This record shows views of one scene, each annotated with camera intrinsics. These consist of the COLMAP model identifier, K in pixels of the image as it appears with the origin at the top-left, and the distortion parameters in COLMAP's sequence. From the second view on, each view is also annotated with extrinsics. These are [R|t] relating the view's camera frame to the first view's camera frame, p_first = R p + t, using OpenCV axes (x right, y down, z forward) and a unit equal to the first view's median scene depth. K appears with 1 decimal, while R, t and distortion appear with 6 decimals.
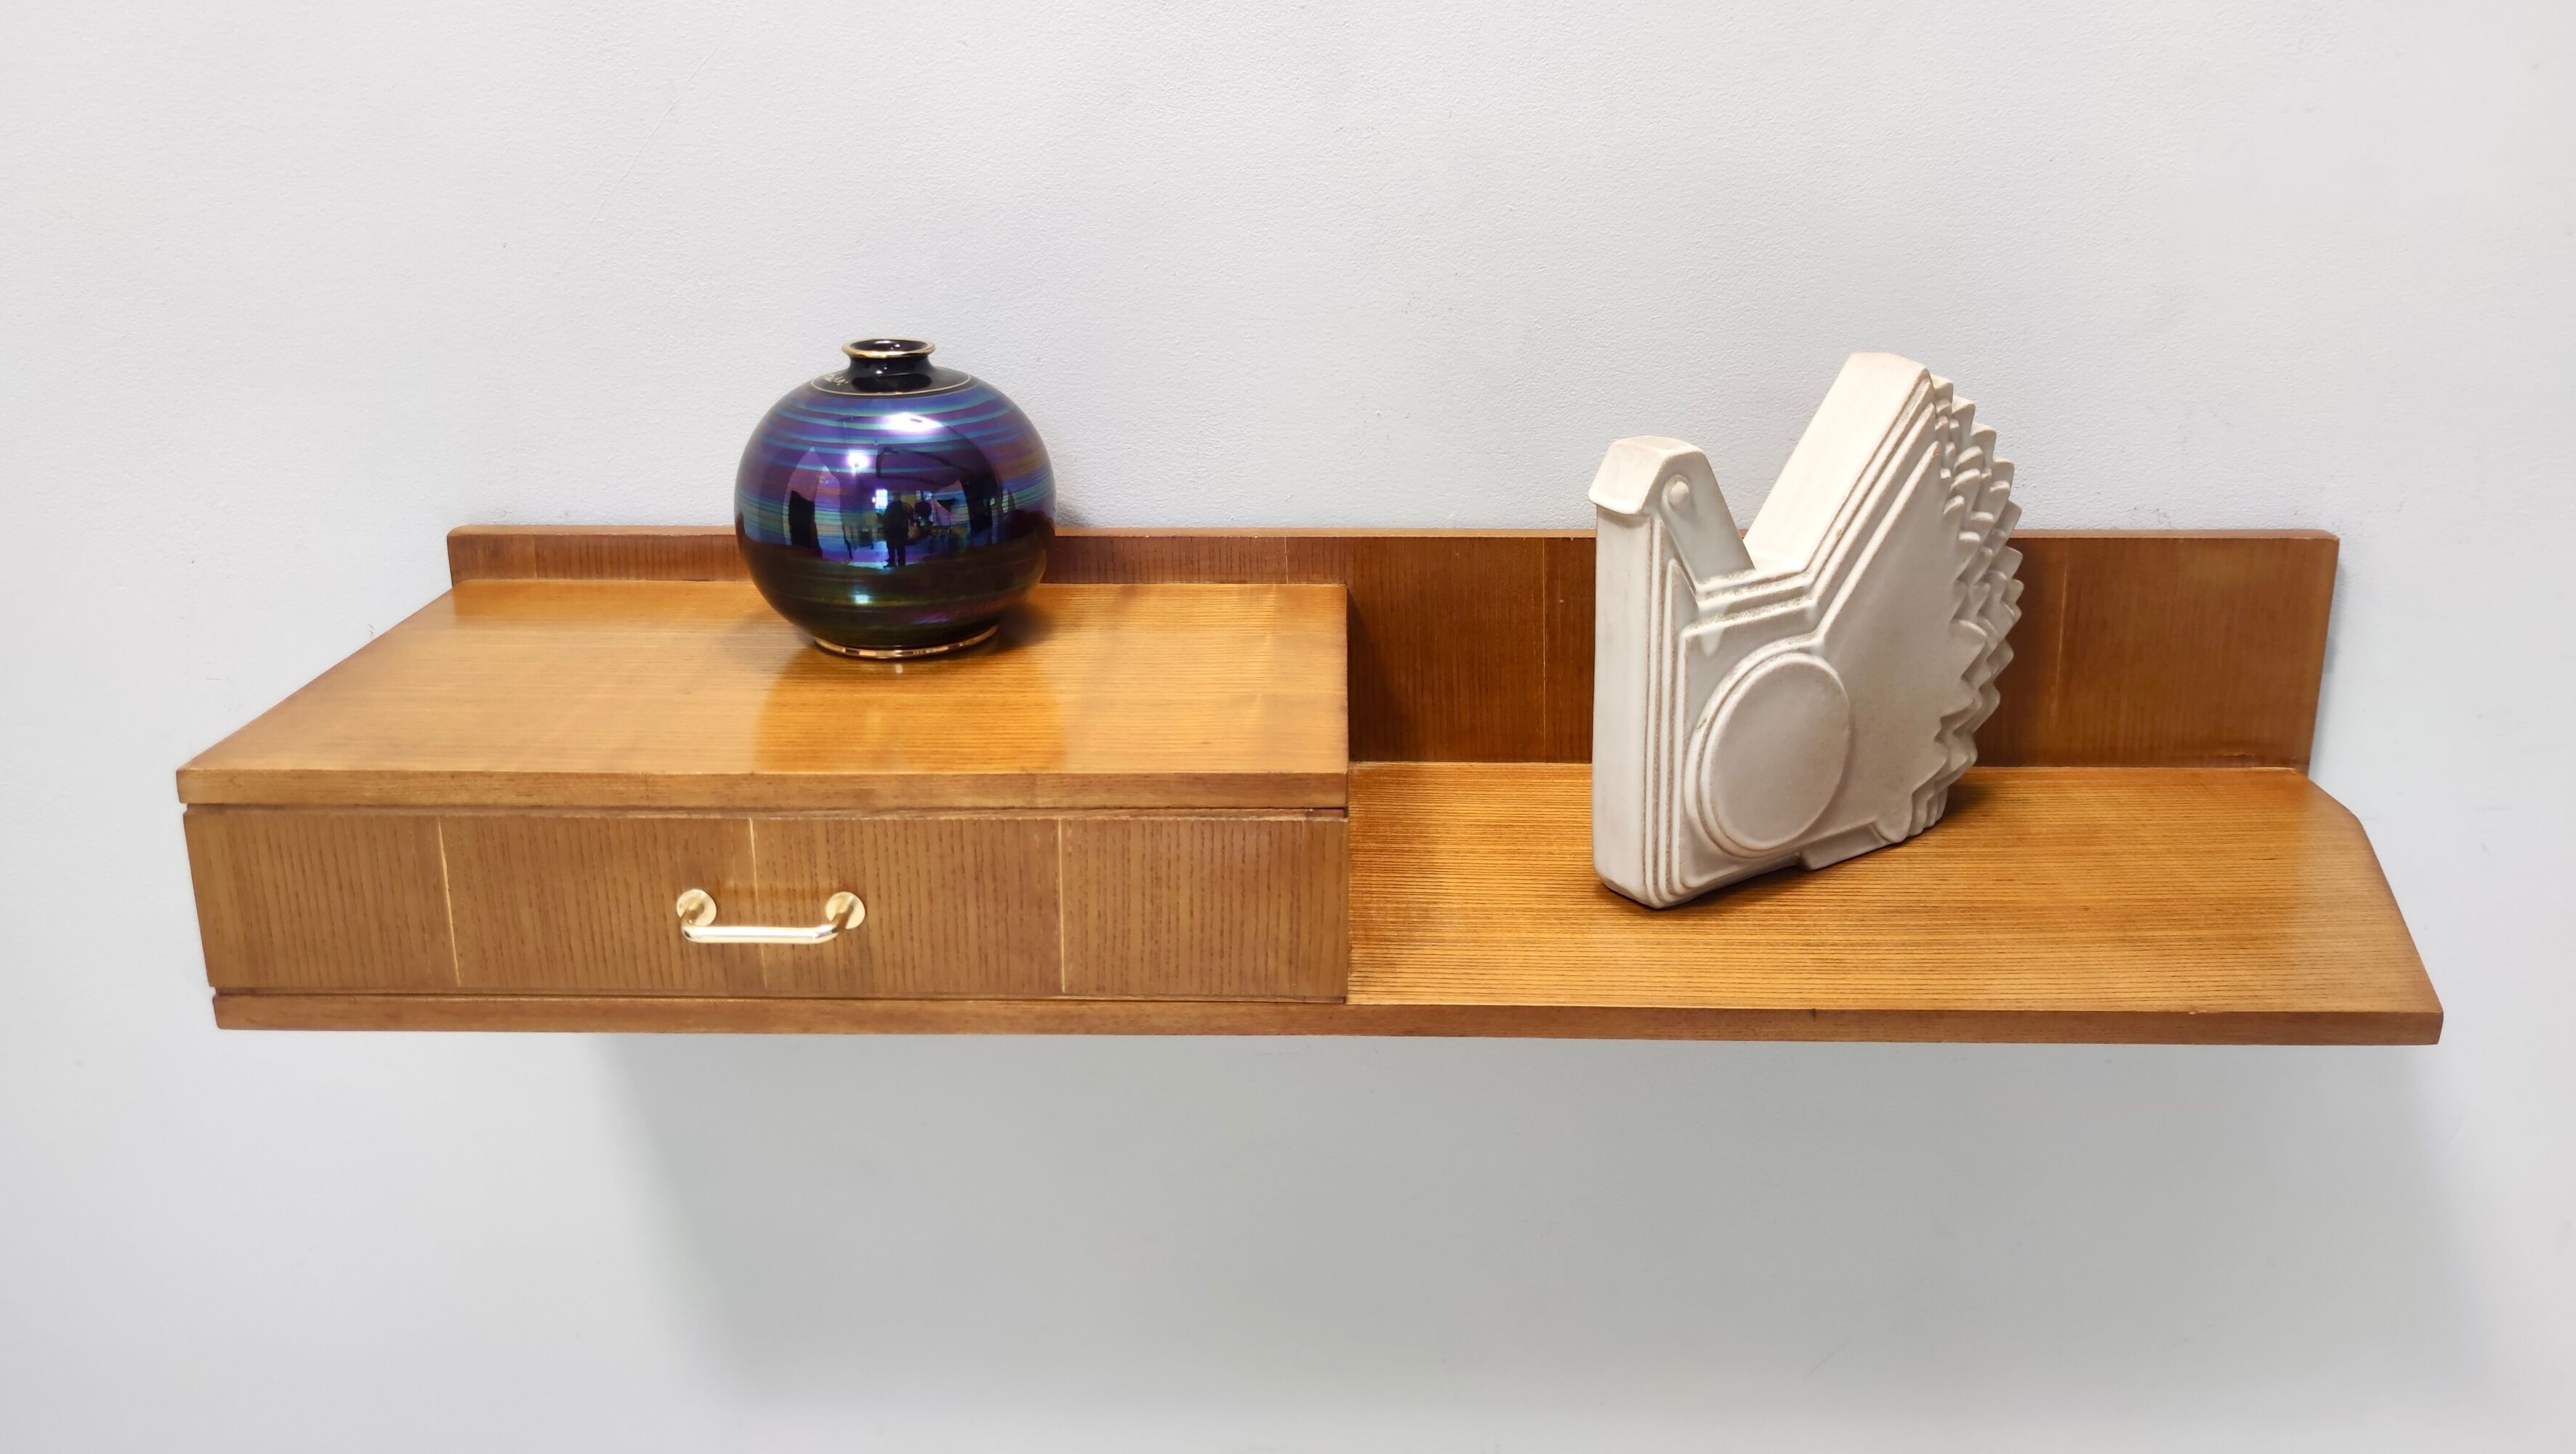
lens RADIAL K [[1963.0, 0, 1300.3], [0, 1963.0, 566.7], [0, 0, 1]] dist [0.059240, -0.036317]
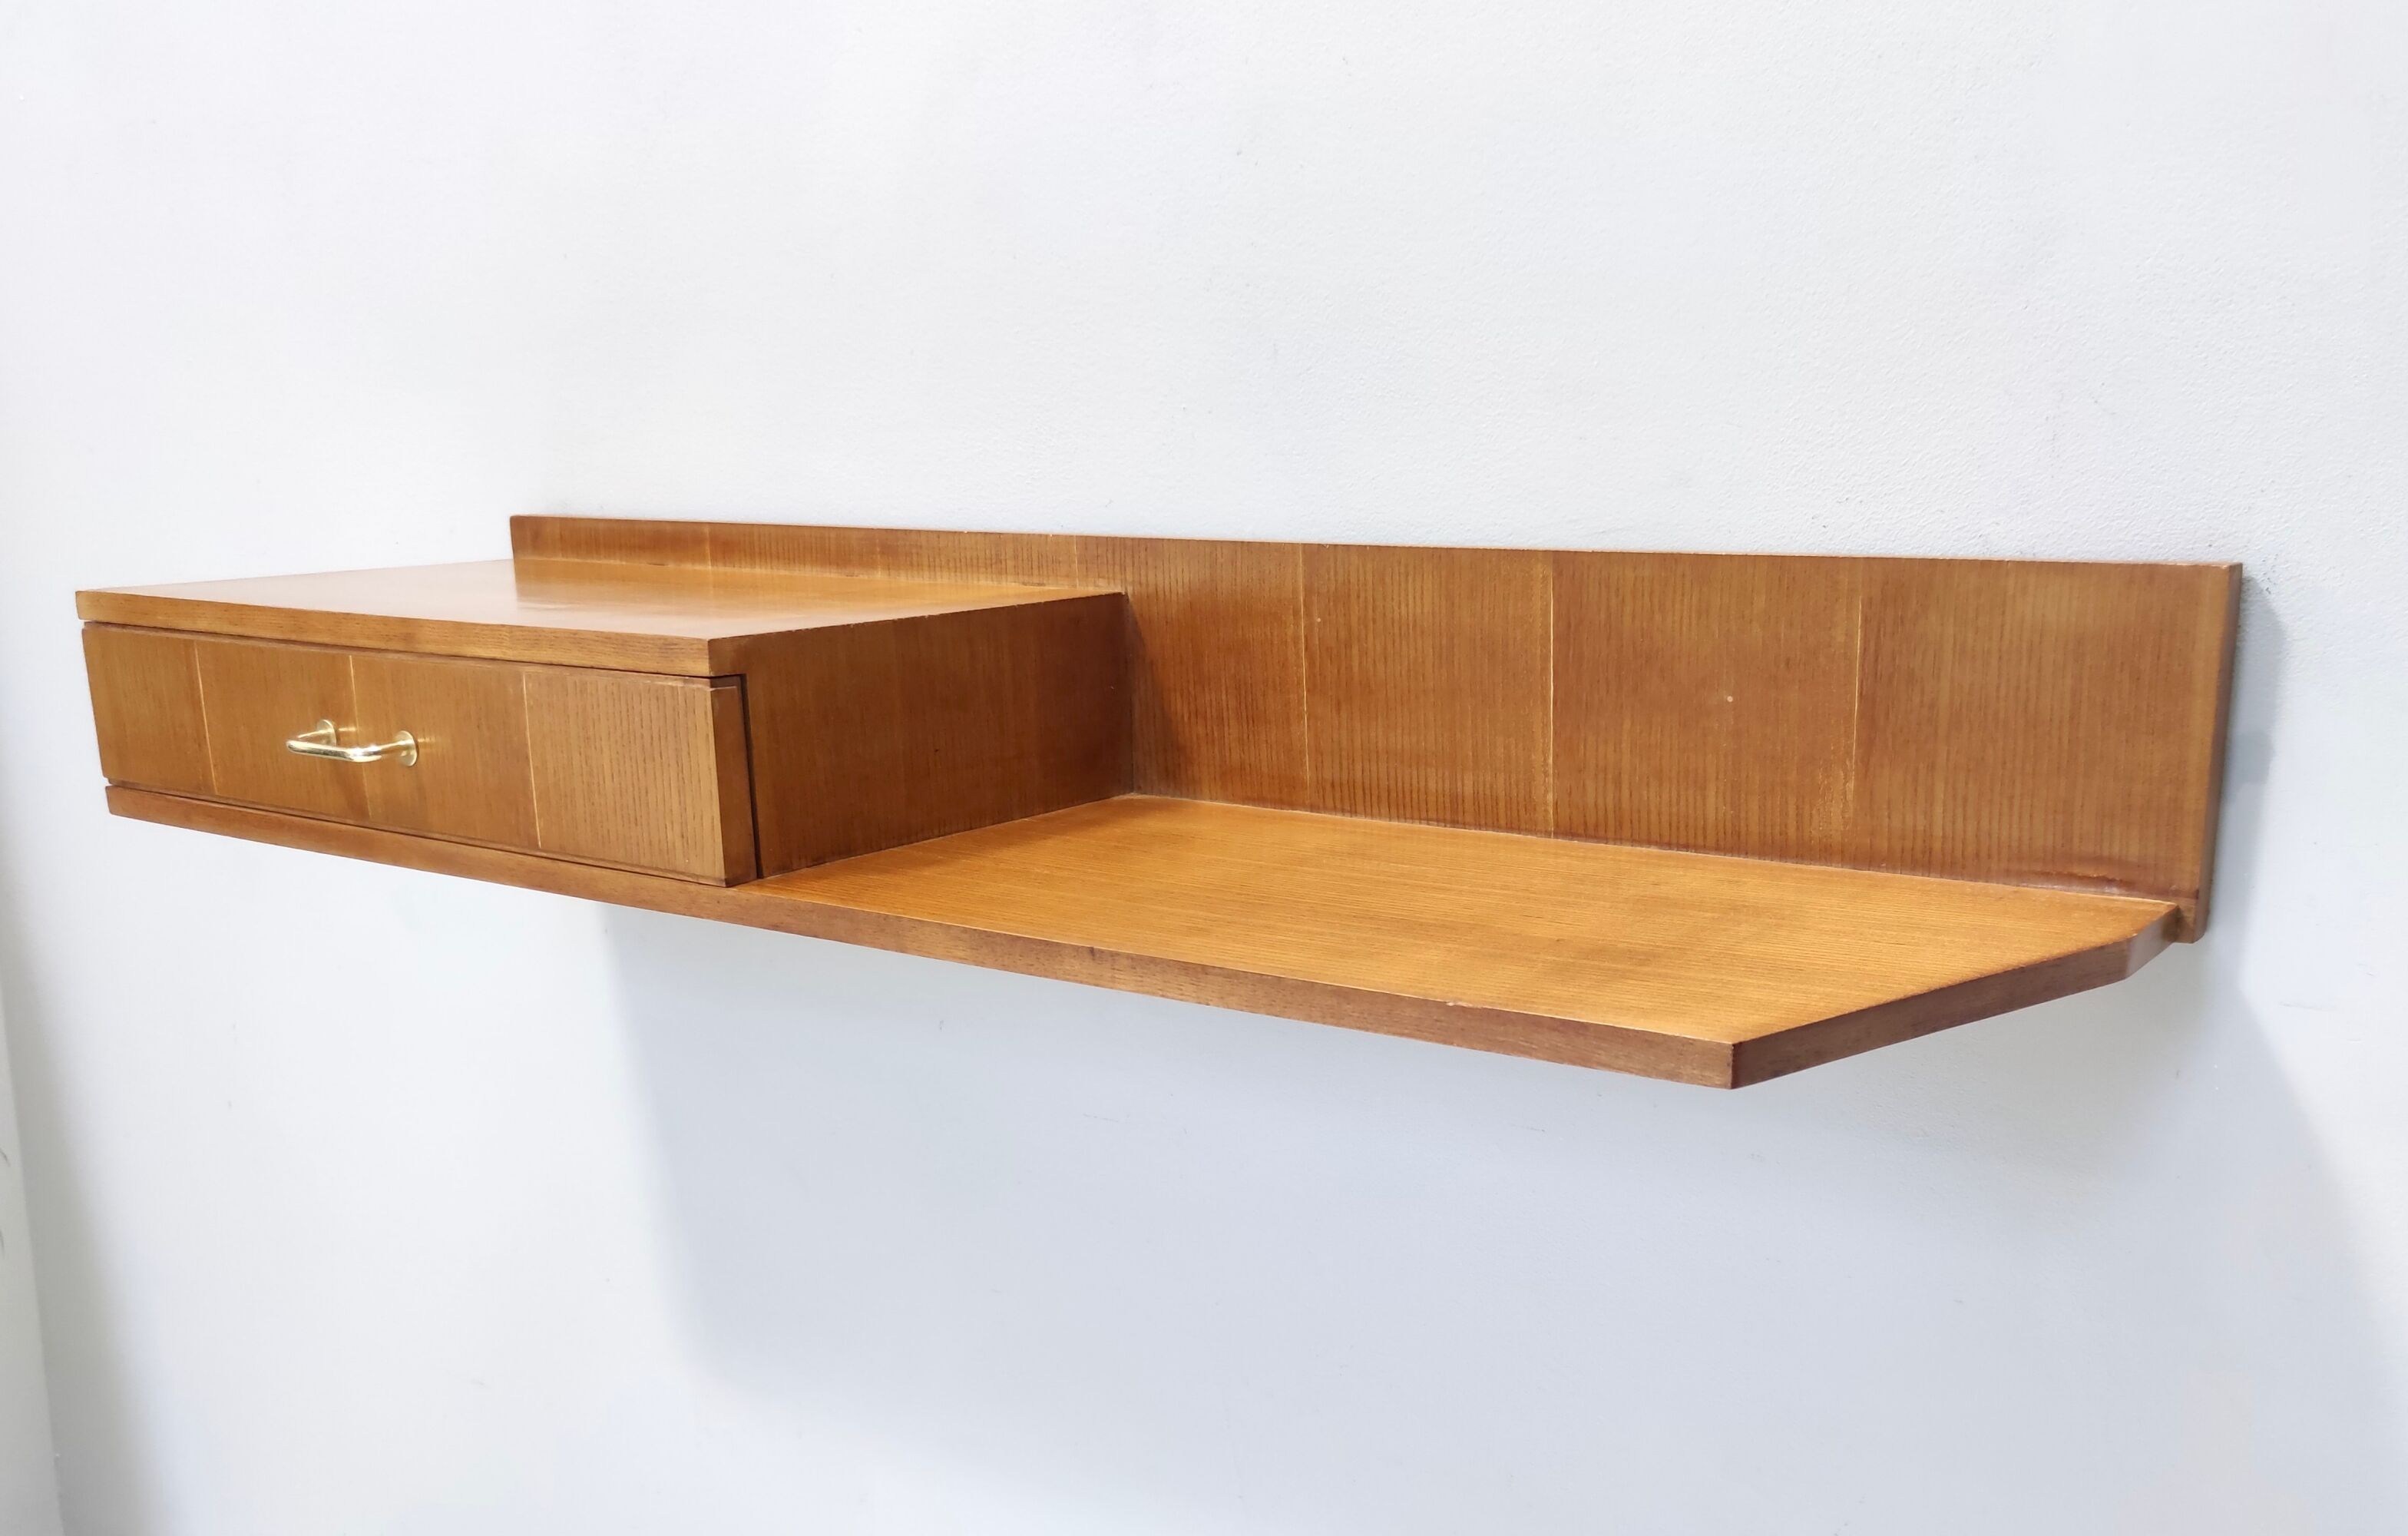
lens RADIAL K [[2220.2, 0, 1289.0], [0, 2220.2, 1003.0], [0, 0, 1]] dist [0.071336, 0.000000]
pose [[0.834634, 0.135337, -0.533920, 0.865213], [-0.140685, 0.989572, 0.030914, 0.202404], [0.532536, 0.049313, 0.844970, 0.195860]]
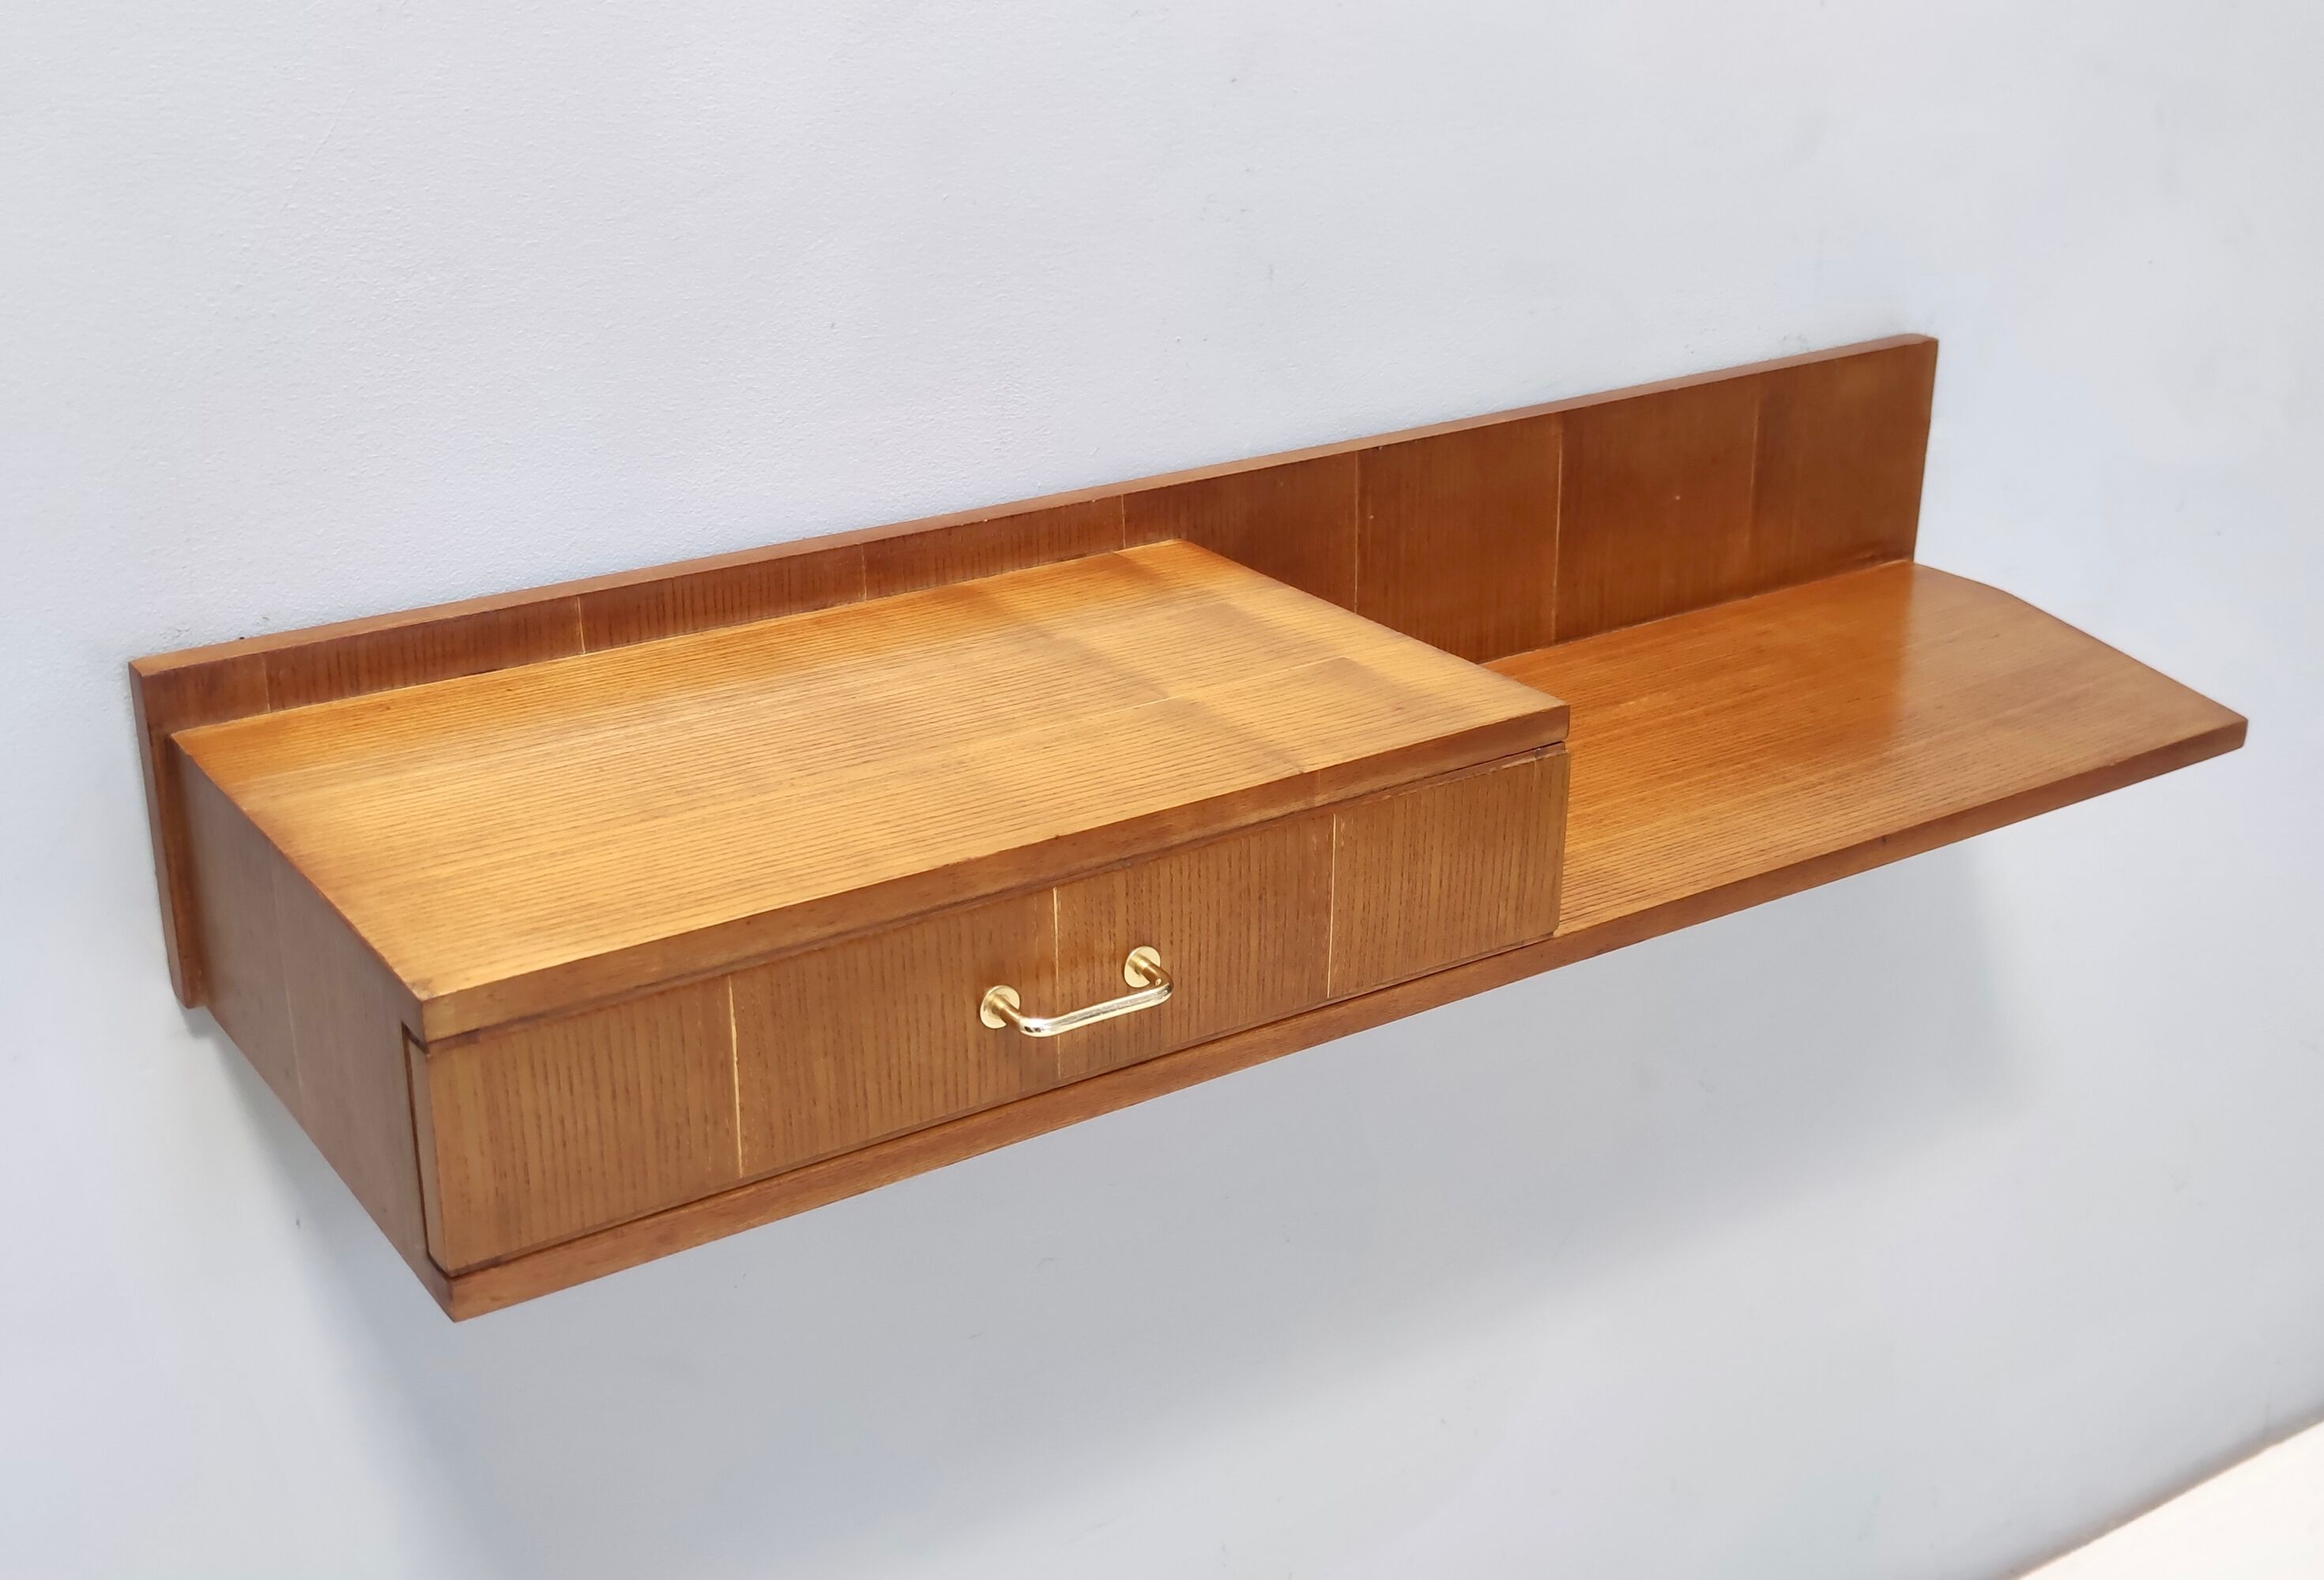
lens RADIAL K [[2742.4, 0, 1100.4], [0, 2742.4, 748.6], [0, 0, 1]] dist [0.174198, 0.000000]
pose [[0.825235, -0.206351, 0.525743, -0.861665], [0.155203, 0.977884, 0.140198, -0.098398], [-0.543046, -0.034099, 0.839010, -0.031253]]
